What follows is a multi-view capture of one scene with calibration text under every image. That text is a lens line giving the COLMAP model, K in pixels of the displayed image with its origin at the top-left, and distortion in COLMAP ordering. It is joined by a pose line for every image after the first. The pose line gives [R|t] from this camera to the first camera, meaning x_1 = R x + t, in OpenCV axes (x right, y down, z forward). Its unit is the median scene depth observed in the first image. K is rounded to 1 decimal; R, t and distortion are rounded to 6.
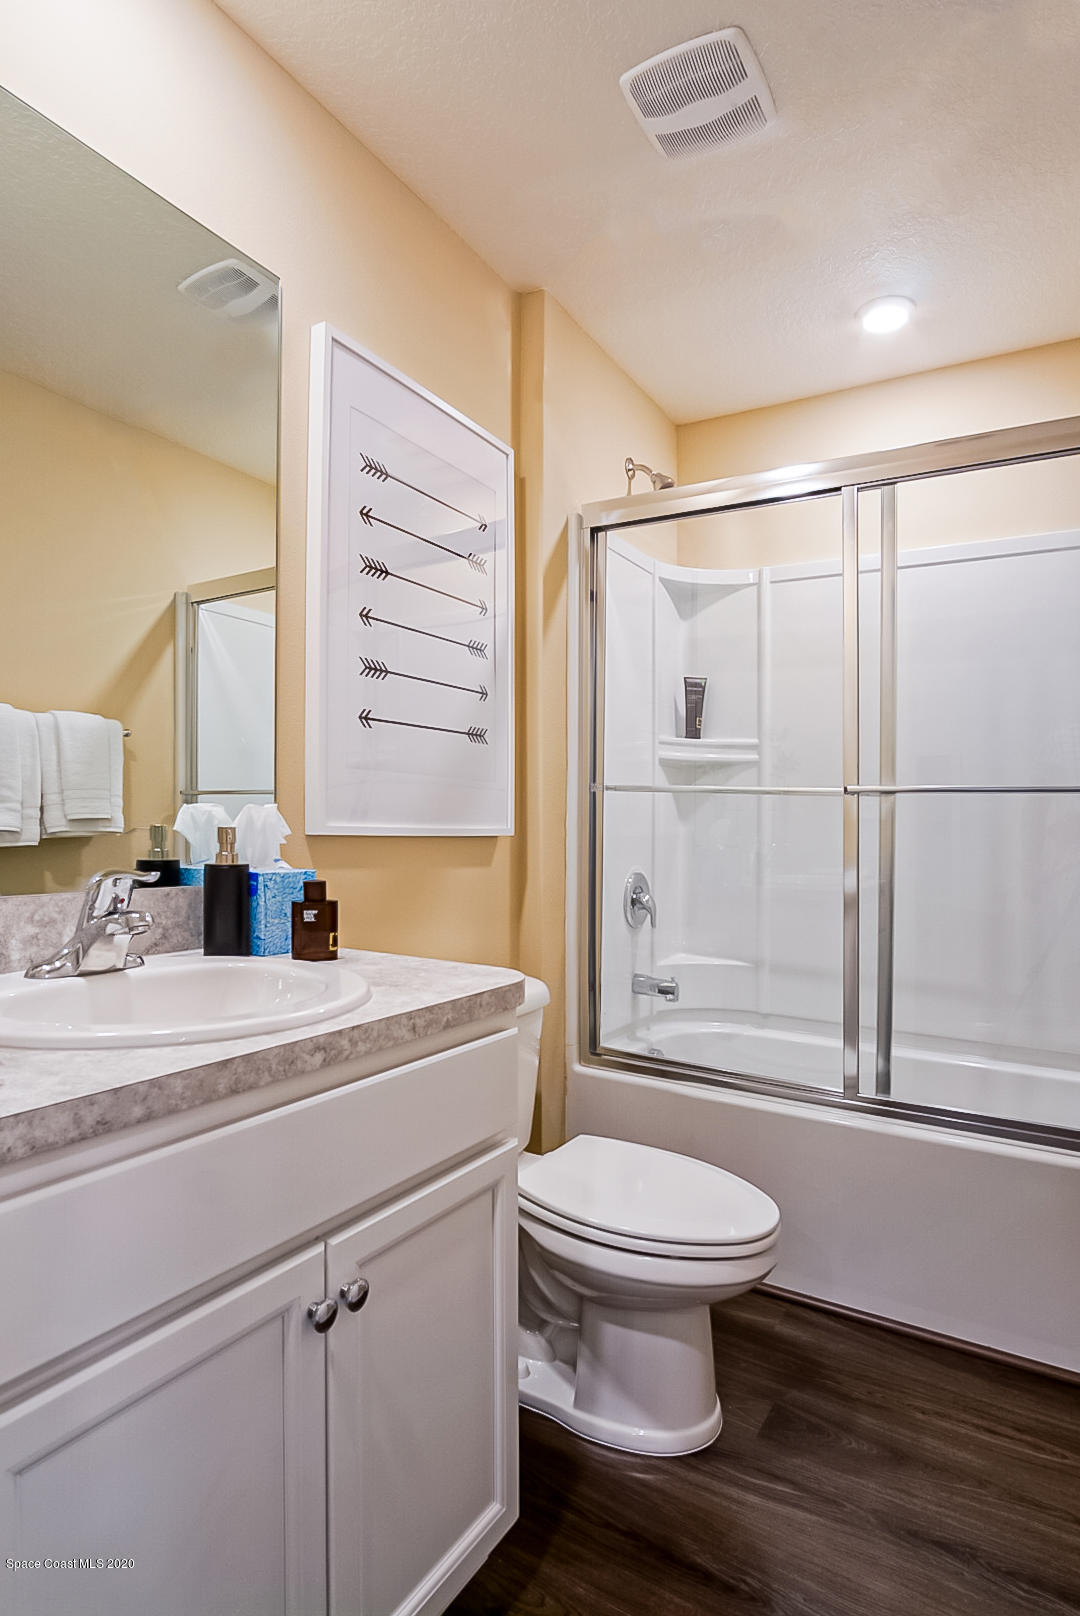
lens RADIAL K [[887.1, 0, 540.0], [0, 887.1, 808.0], [0, 0, 1]] dist [-0.023060, 0.001953]
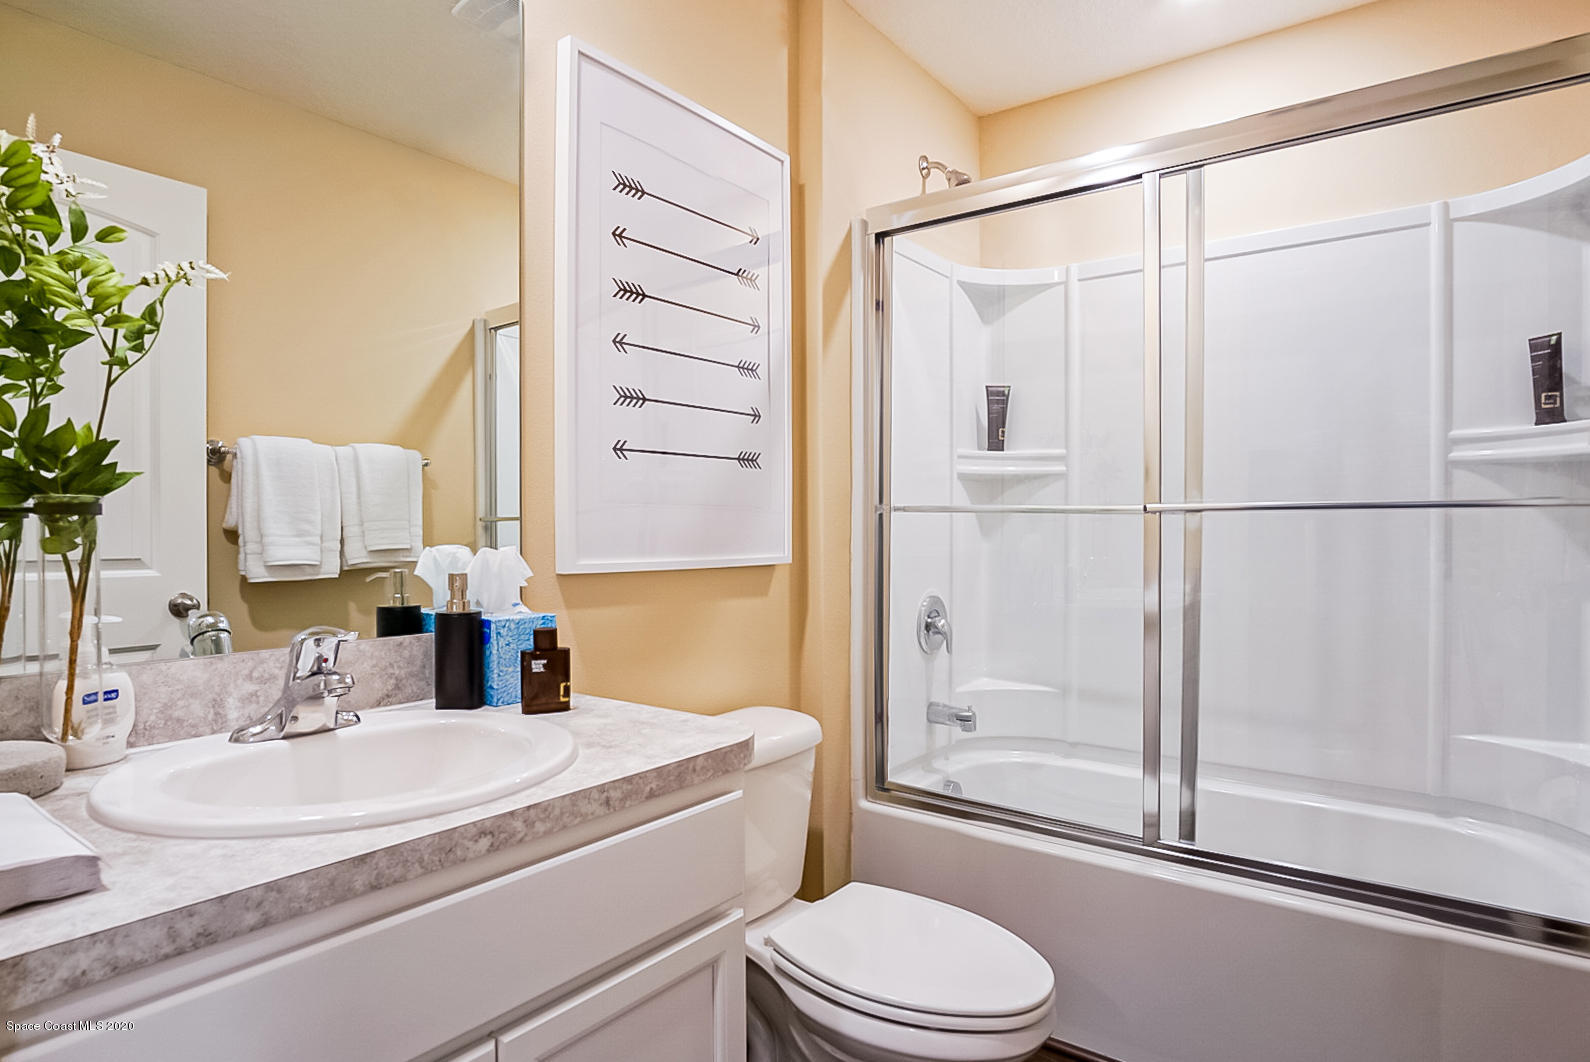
lens RADIAL K [[879.1, 0, 795.1], [0, 879.1, 536.5], [0, 0, 1]] dist [-0.021858, -0.000313]
pose [[0.994192, -0.020582, -0.105632, 0.080620], [0.023648, 0.999332, 0.027851, -0.025667], [0.104989, -0.030188, 0.994015, 0.060968]]
